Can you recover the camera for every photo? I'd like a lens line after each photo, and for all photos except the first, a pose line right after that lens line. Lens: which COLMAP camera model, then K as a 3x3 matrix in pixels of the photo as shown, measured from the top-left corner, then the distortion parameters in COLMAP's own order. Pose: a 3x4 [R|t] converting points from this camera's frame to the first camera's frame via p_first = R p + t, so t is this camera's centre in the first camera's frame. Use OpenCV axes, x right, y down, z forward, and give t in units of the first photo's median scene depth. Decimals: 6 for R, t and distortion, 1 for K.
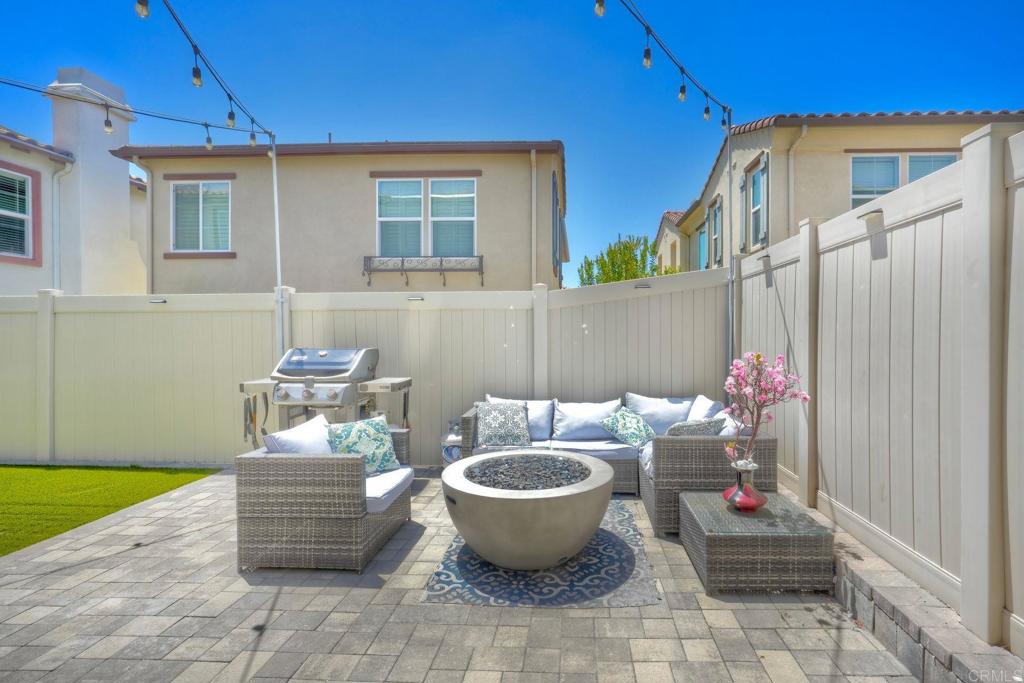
lens RADIAL K [[473.6, 0, 518.8], [0, 473.6, 341.3], [0, 0, 1]] dist [-0.010989, 0.005640]
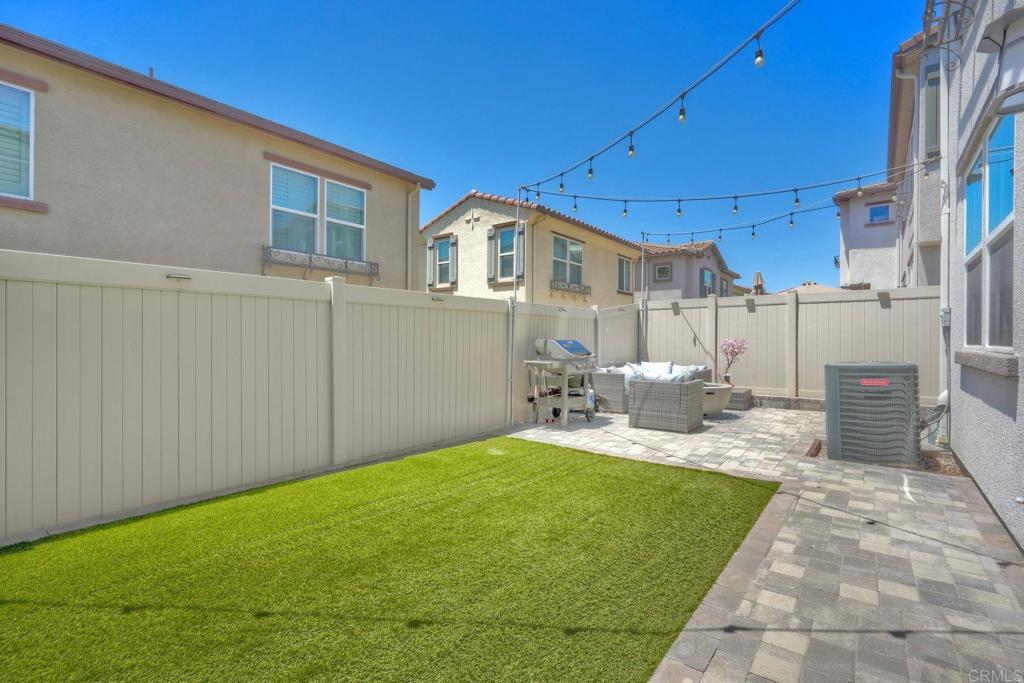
lens RADIAL K [[473.6, 0, 510.8], [0, 473.6, 341.7], [0, 0, 1]] dist [-0.010989, 0.005640]
pose [[0.589278, 0.003693, 0.807922, -1.349597], [0.007592, 0.999920, -0.010109, 0.025819], [-0.807895, 0.012091, 0.589203, 0.174458]]
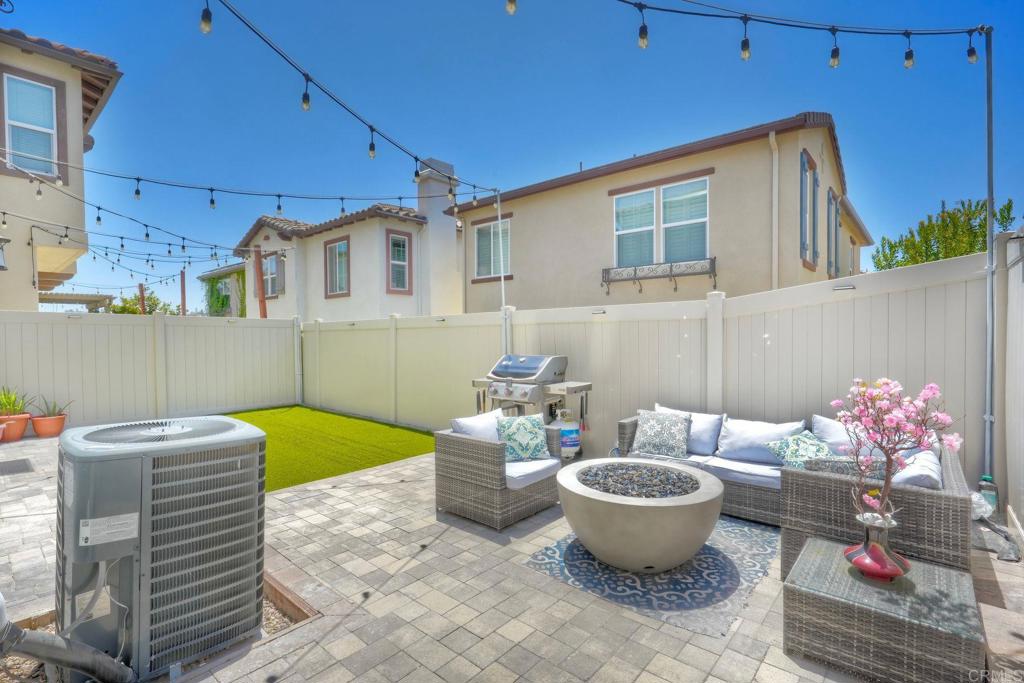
lens RADIAL K [[473.6, 0, 514.6], [0, 473.6, 344.7], [0, 0, 1]] dist [-0.010989, 0.005640]
pose [[0.784541, 0.007021, -0.620037, 0.347518], [0.001776, 0.999906, 0.013571, -0.031347], [0.620075, -0.011748, 0.784455, 0.002847]]
